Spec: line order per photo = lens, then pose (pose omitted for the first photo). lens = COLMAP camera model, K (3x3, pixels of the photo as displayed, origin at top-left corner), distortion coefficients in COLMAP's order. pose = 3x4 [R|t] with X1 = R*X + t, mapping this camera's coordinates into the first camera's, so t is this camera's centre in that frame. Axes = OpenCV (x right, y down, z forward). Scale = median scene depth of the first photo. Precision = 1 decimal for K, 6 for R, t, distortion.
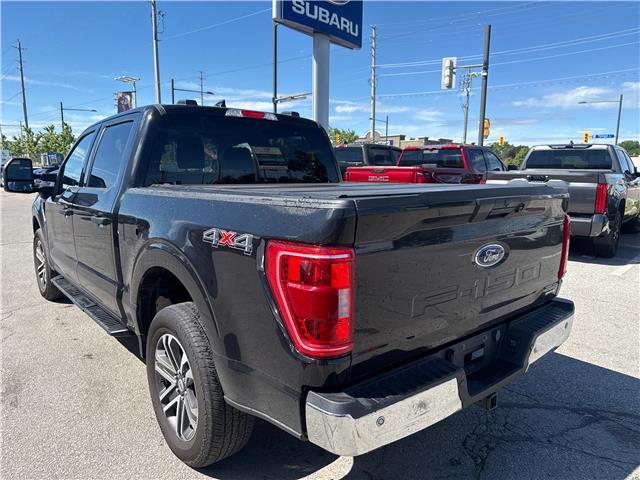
lens RADIAL K [[448.6, 0, 322.2], [0, 448.6, 240.2], [0, 0, 1]] dist [0.027186, -0.024180]
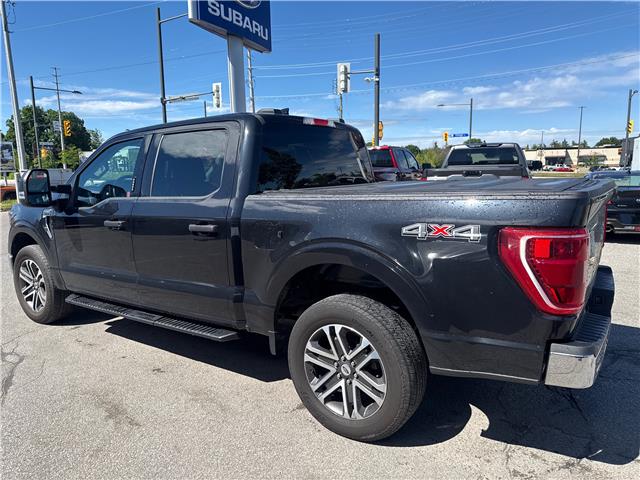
lens RADIAL K [[448.6, 0, 319.0], [0, 448.6, 240.3], [0, 0, 1]] dist [0.027186, -0.024180]
pose [[0.964952, -0.070050, 0.252904, -0.116381], [0.070577, 0.997482, 0.007001, -0.001416], [-0.252758, 0.011093, 0.967466, -0.009092]]
